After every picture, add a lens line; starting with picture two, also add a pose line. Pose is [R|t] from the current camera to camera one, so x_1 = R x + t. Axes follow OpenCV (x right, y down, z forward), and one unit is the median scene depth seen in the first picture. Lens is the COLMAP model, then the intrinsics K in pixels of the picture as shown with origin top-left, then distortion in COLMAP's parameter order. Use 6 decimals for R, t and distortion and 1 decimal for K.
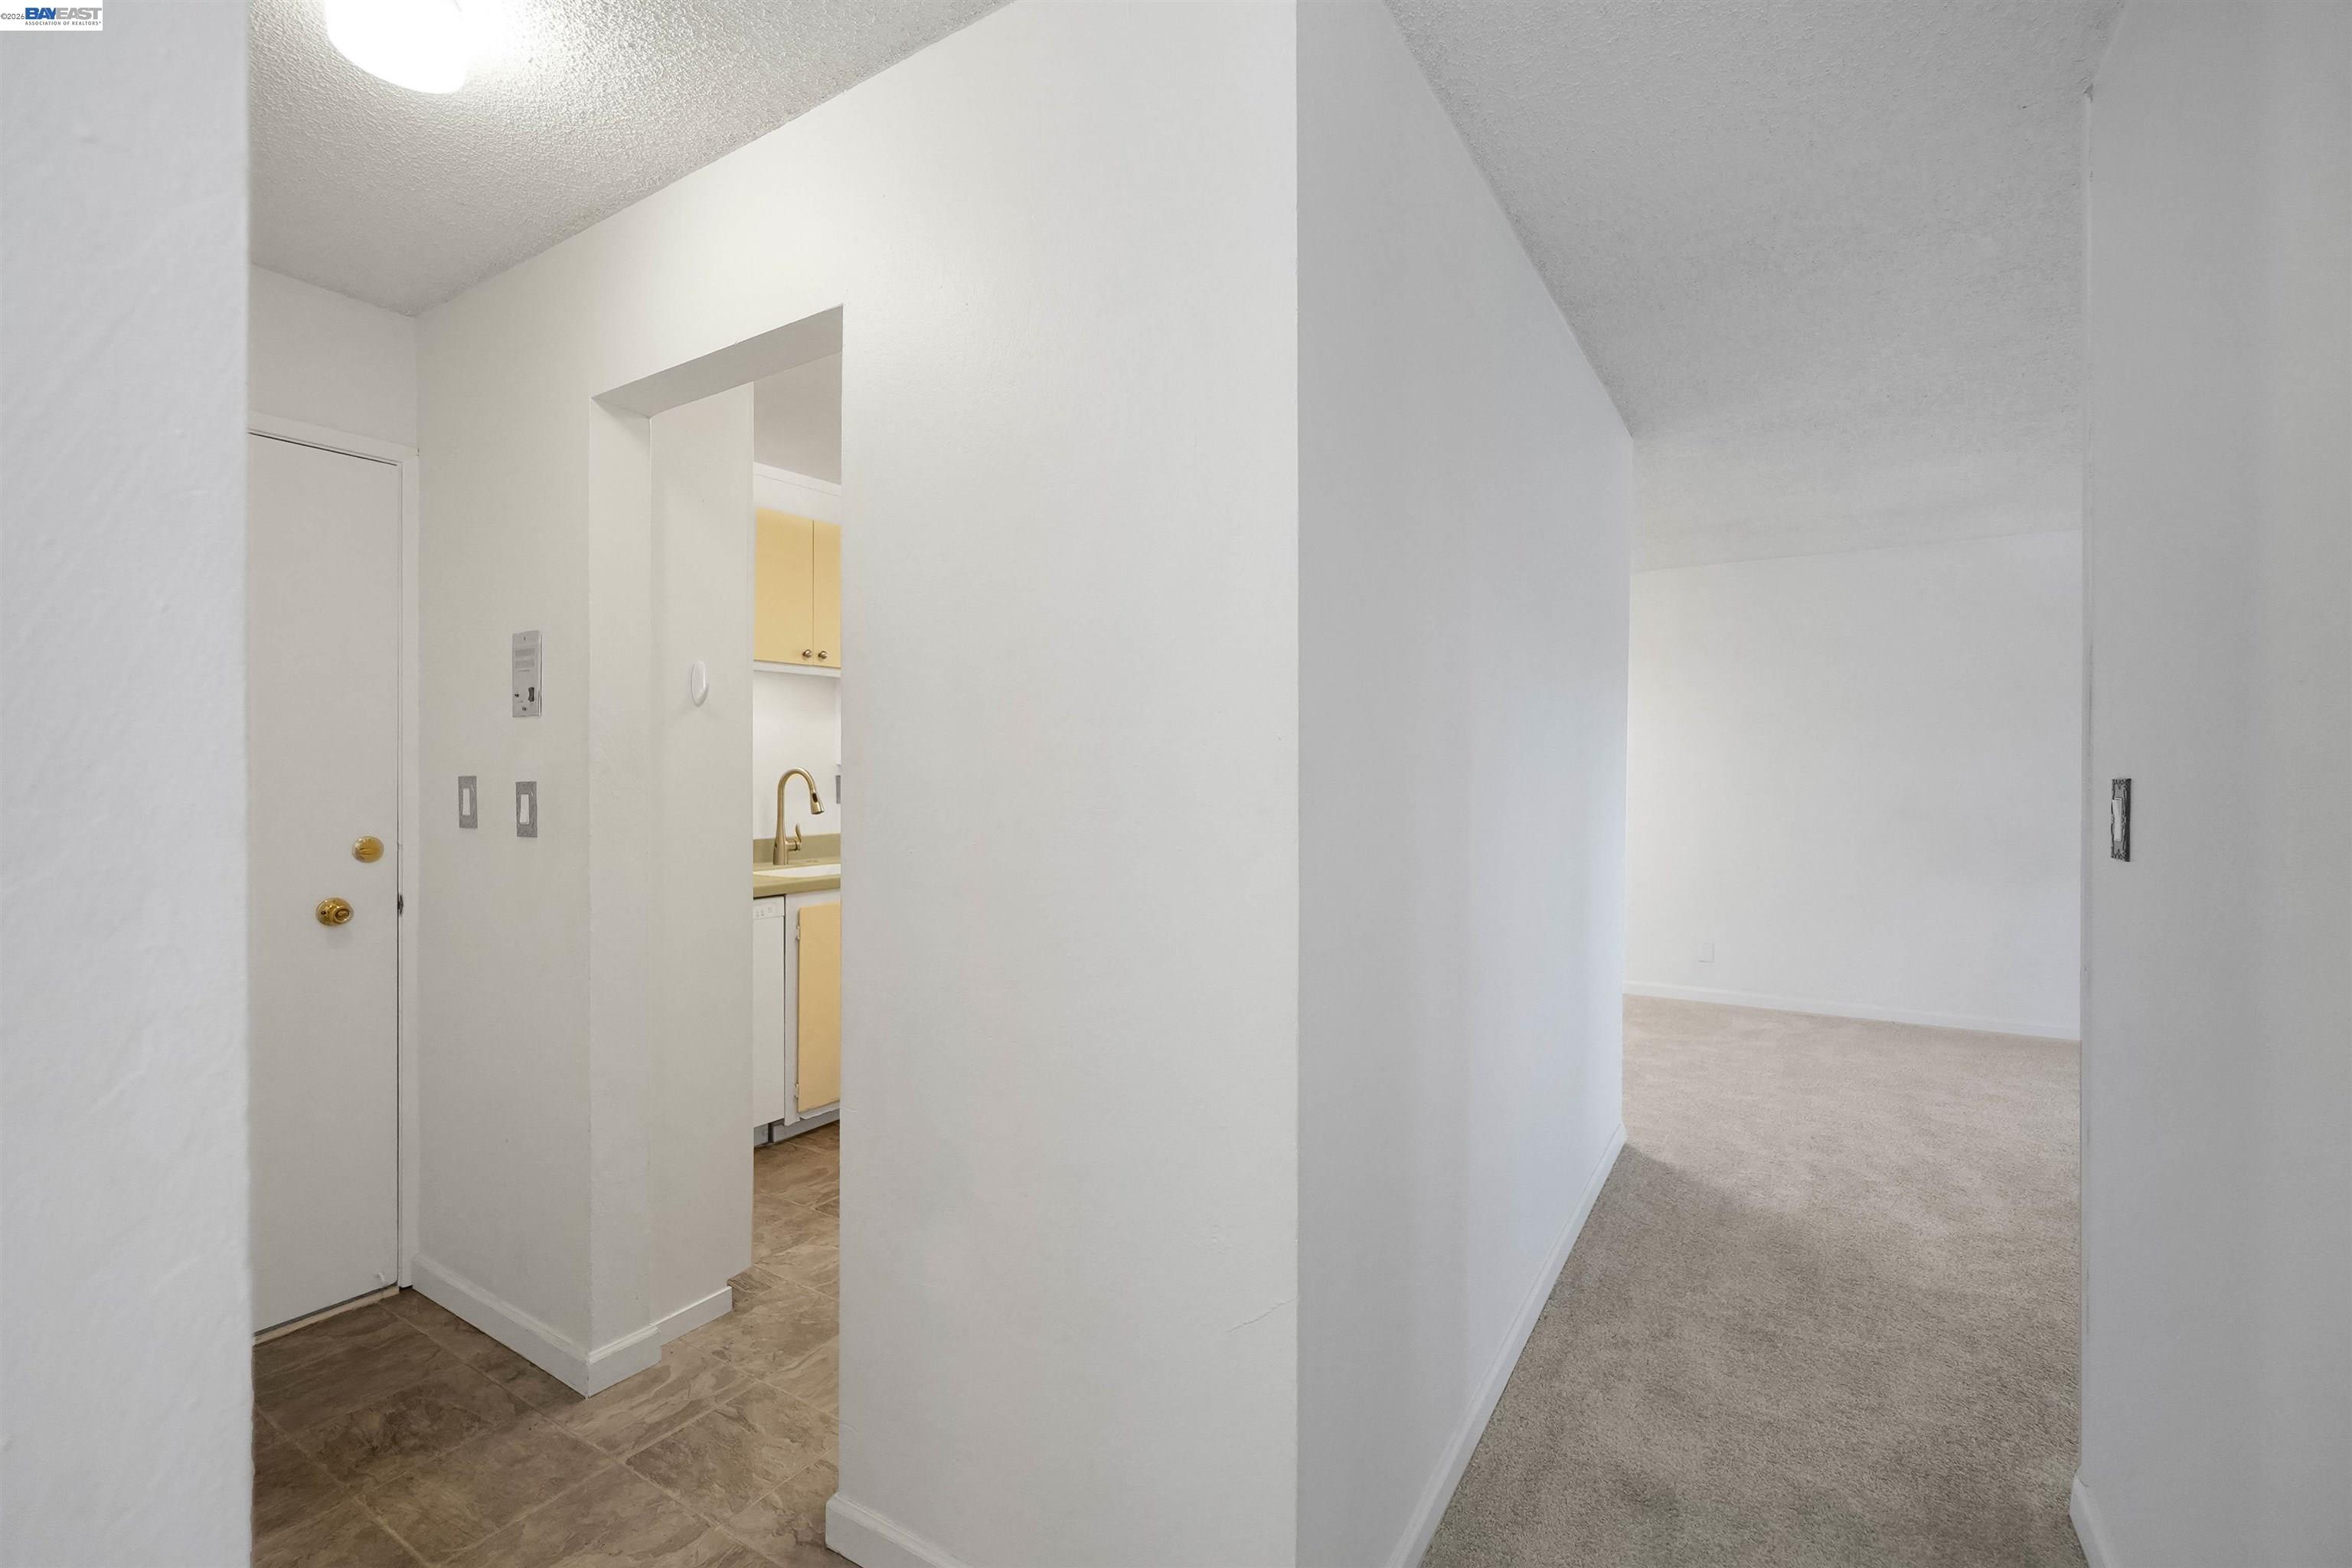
lens RADIAL K [[1011.5, 0, 1176.0], [0, 1011.5, 784.0], [0, 0, 1]] dist [-0.000338, 0.000138]
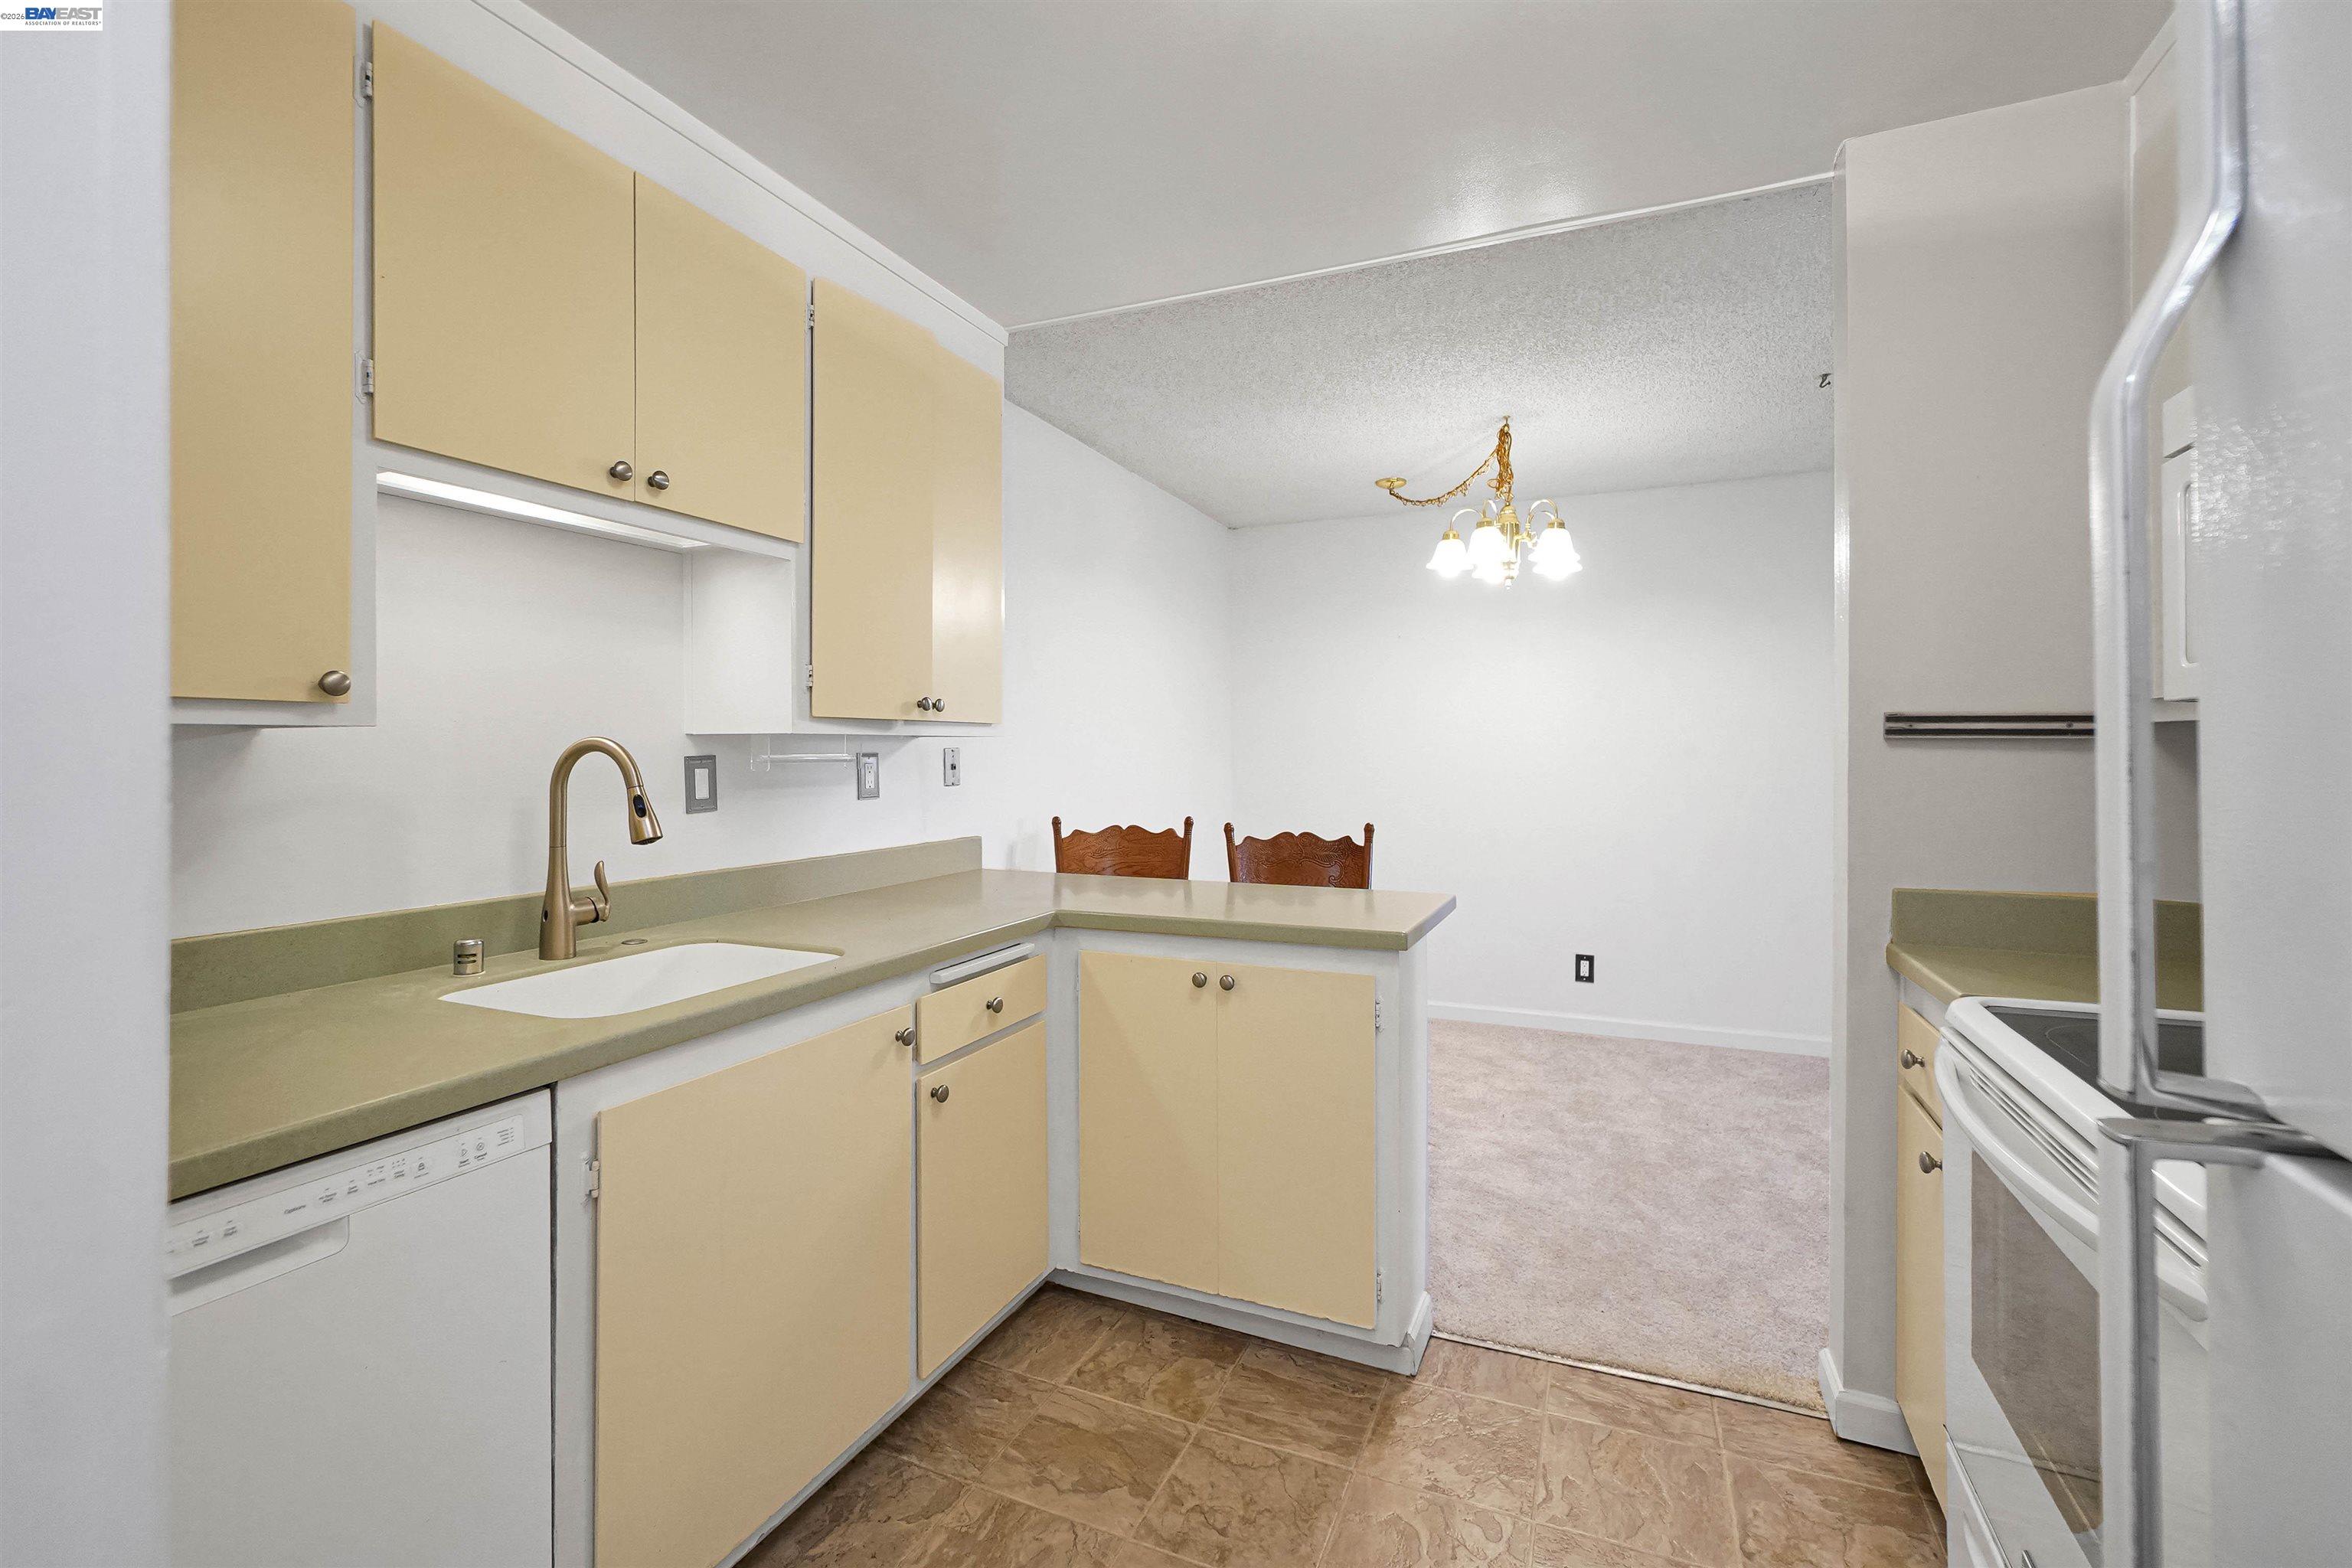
lens RADIAL K [[1017.7, 0, 1177.6], [0, 1017.7, 744.3], [0, 0, 1]] dist [-0.001559, 0.001504]
pose [[0.989071, -0.003345, 0.147404, -0.190595], [0.004474, 0.999963, -0.007326, -0.008710], [-0.147374, 0.007905, 0.989049, 0.526995]]
